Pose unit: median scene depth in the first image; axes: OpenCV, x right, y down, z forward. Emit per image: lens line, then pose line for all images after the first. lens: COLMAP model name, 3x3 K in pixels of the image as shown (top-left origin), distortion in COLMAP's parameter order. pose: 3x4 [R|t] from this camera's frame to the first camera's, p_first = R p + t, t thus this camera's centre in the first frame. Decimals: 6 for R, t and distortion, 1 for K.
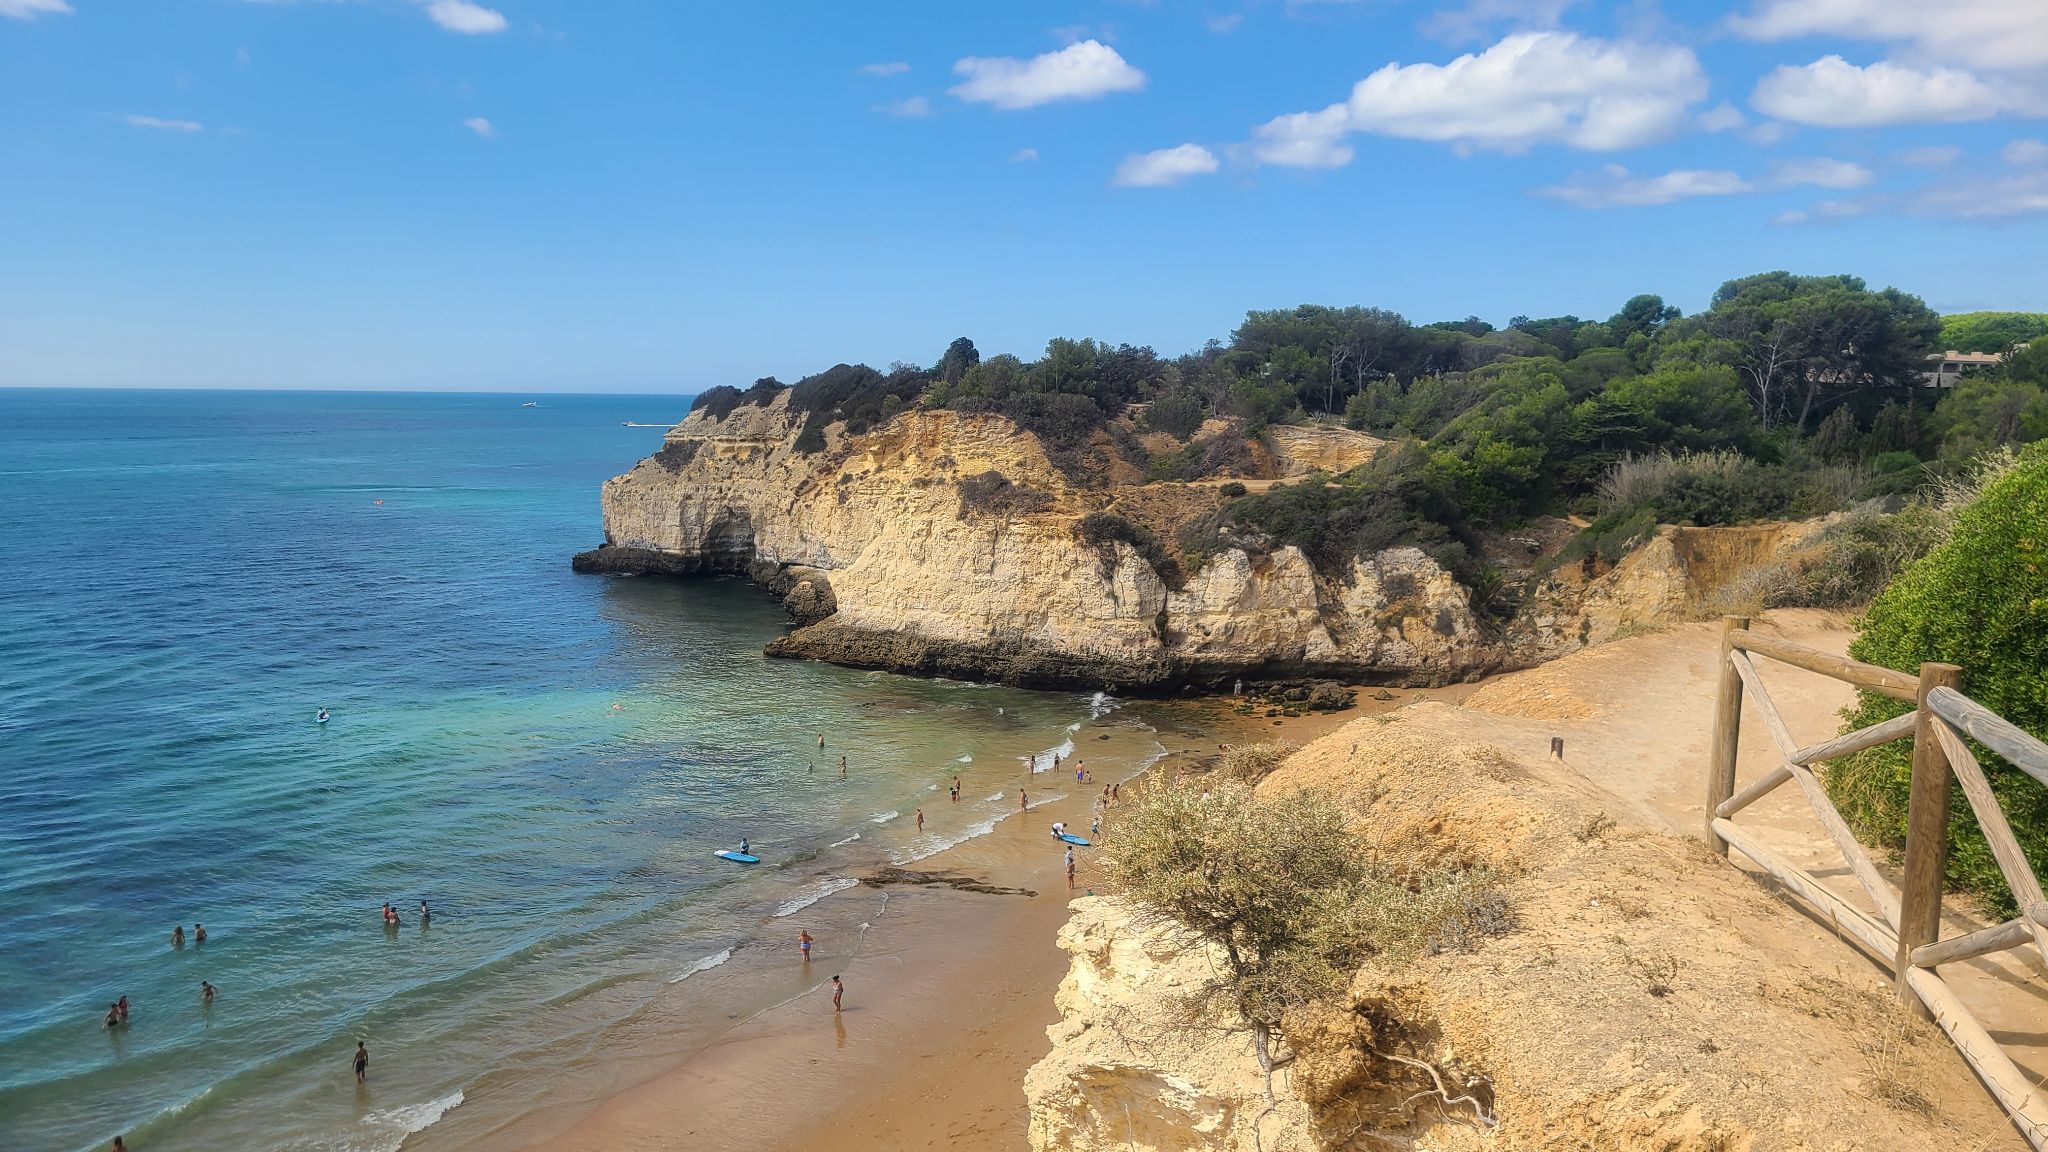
lens RADIAL K [[1500.2, 0, 1025.3], [0, 1500.2, 552.5], [0, 0, 1]] dist [0.028202, -0.030280]
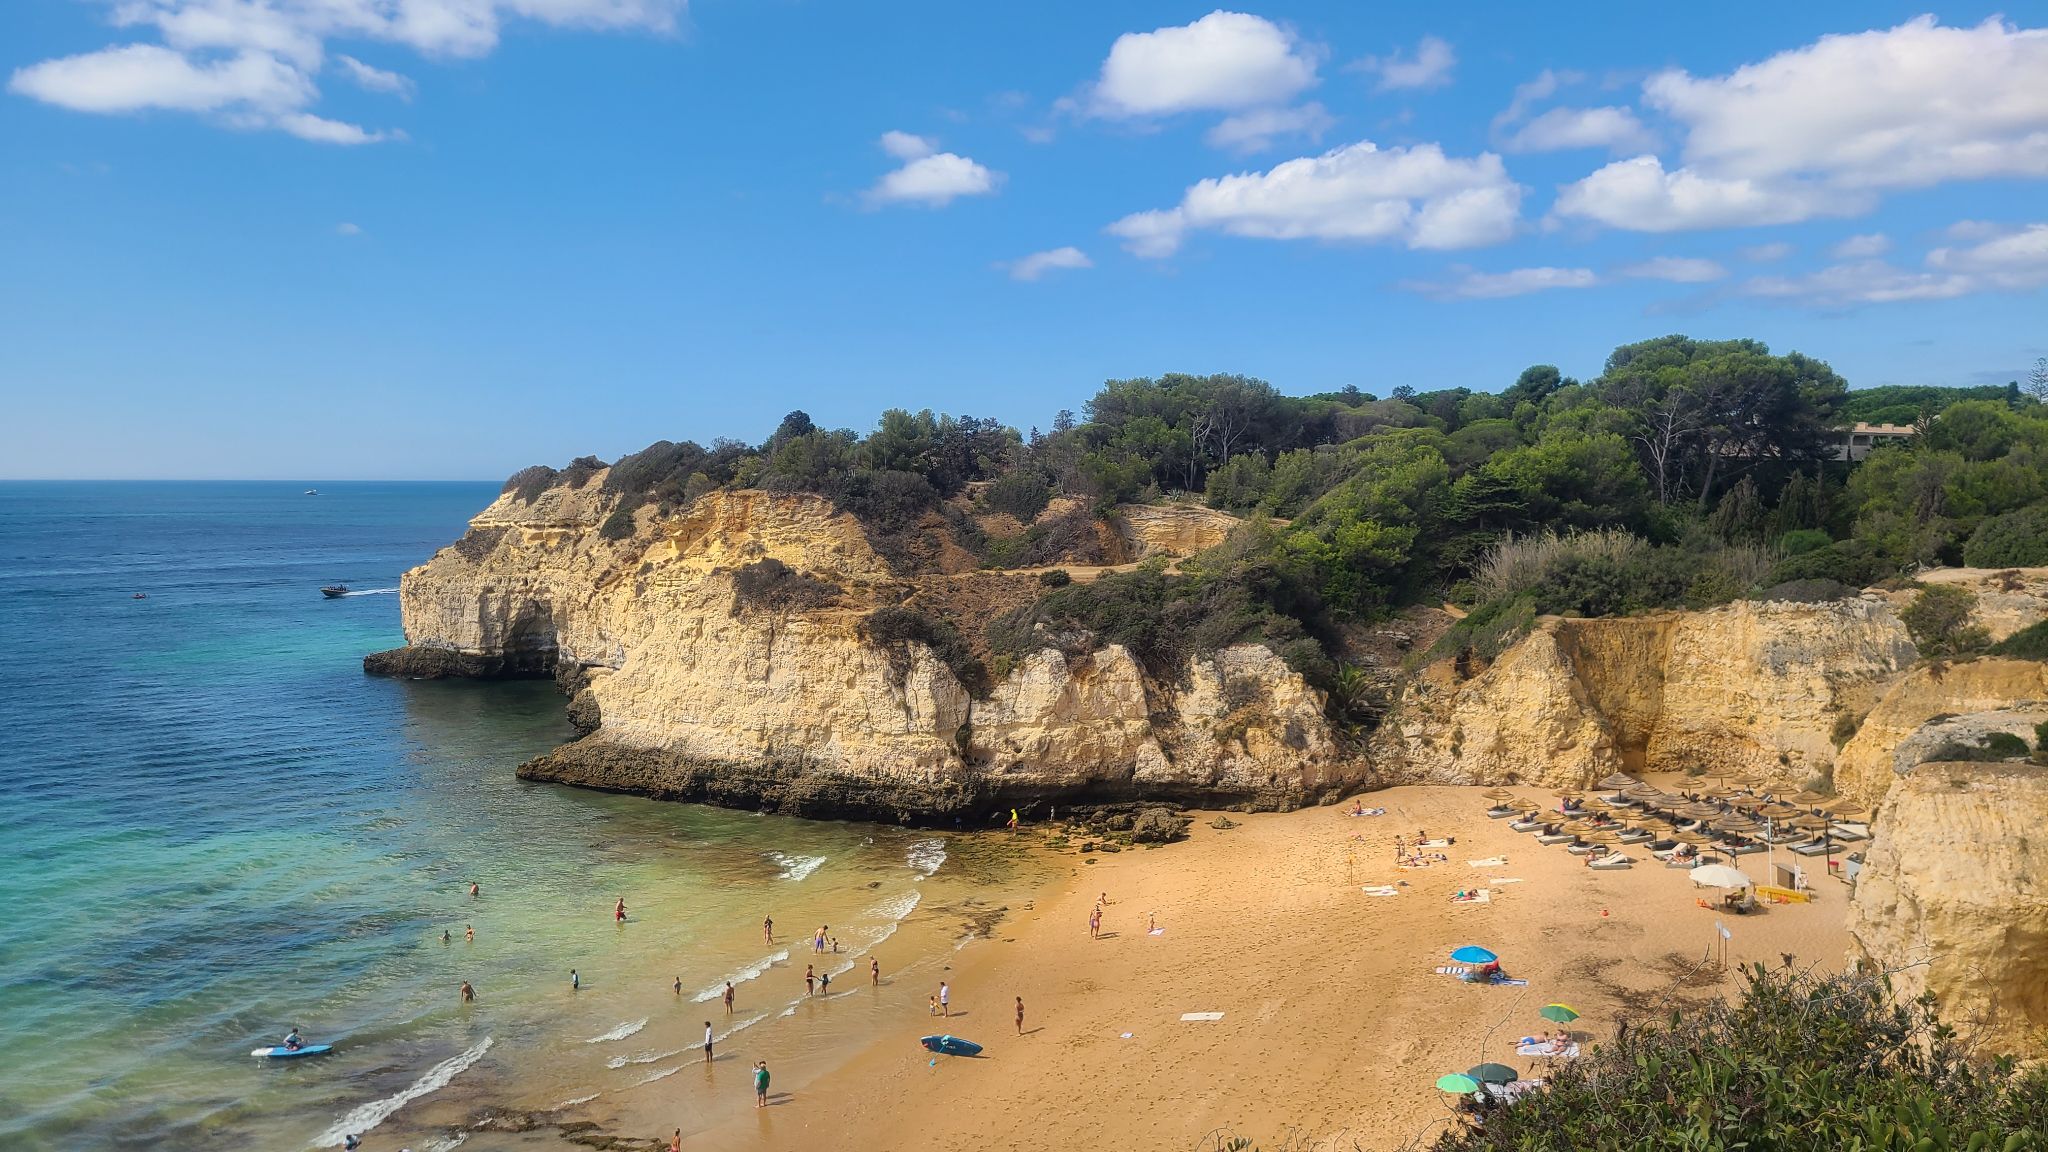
lens RADIAL K [[1500.2, 0, 1032.9], [0, 1500.2, 548.2], [0, 0, 1]] dist [0.028202, -0.030280]
pose [[0.998904, -0.007343, 0.046230, 0.077568], [0.010074, 0.998200, -0.059116, -0.007719], [-0.045712, 0.059517, 0.997180, 0.130539]]
